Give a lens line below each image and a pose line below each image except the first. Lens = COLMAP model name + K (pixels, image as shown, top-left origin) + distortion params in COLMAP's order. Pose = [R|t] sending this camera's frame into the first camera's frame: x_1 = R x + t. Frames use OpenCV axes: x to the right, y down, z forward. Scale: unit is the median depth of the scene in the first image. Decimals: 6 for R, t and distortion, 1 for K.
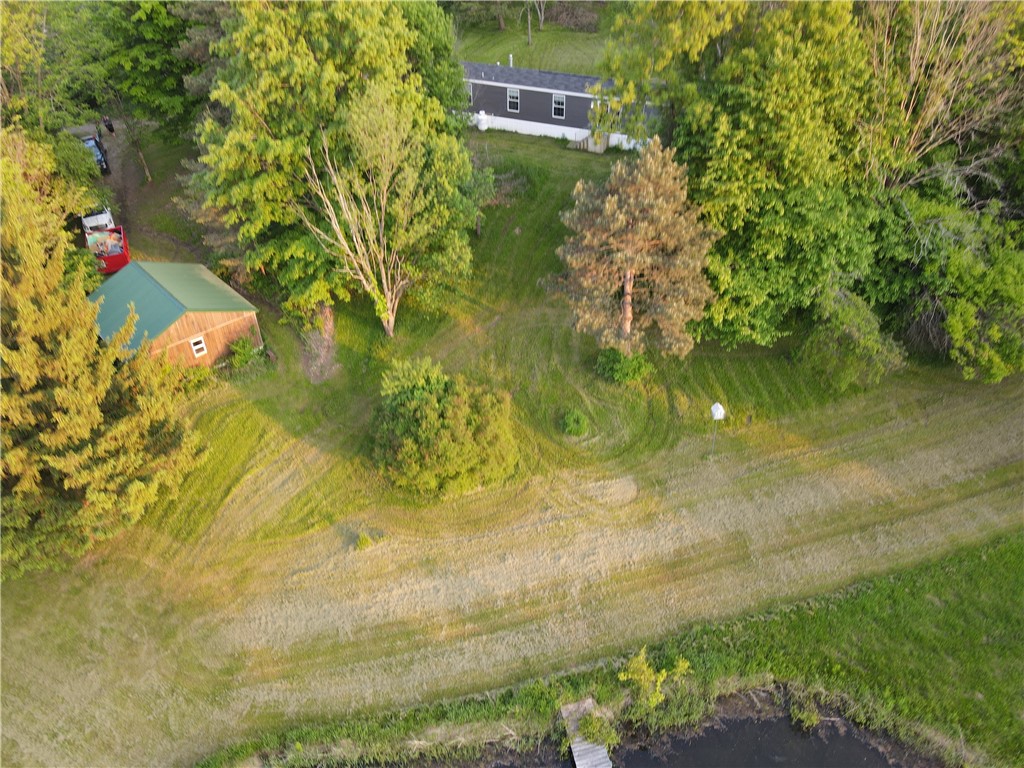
lens RADIAL K [[748.2, 0, 508.4], [0, 748.2, 387.8], [0, 0, 1]] dist [0.002982, 0.026519]
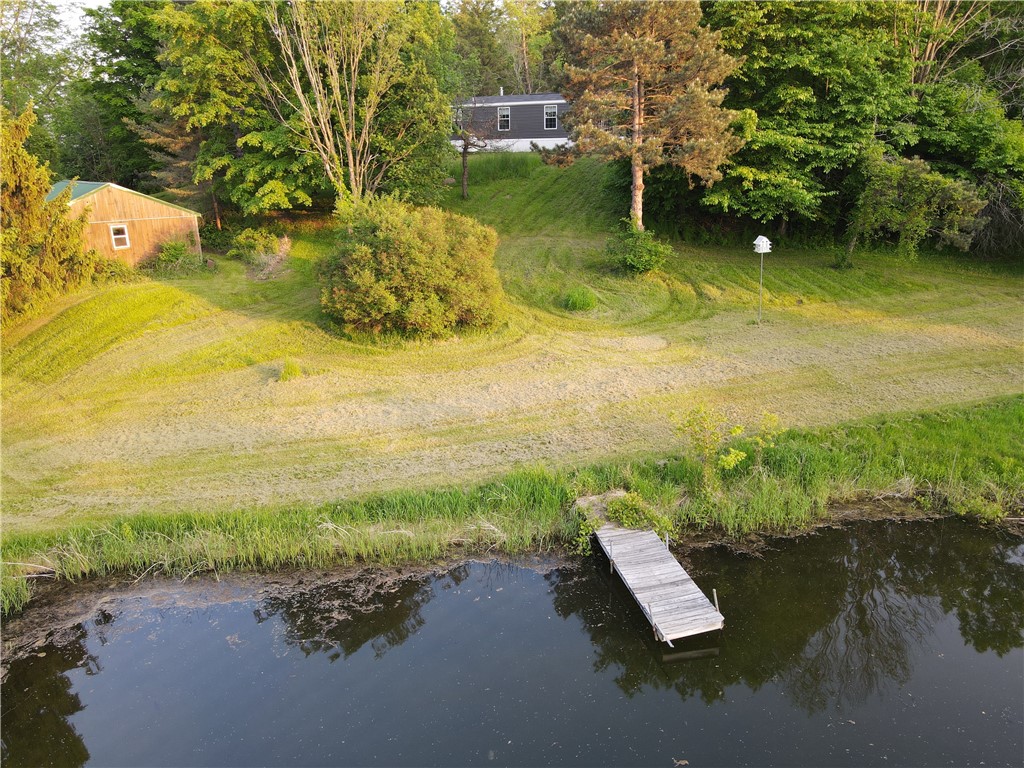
lens RADIAL K [[747.6, 0, 509.2], [0, 747.6, 385.7], [0, 0, 1]] dist [0.014055, 0.009411]
pose [[0.999975, -0.004329, 0.005627, 0.009731], [0.005990, 0.939885, -0.341437, 0.418427], [-0.003811, 0.341462, 0.939888, 0.302887]]
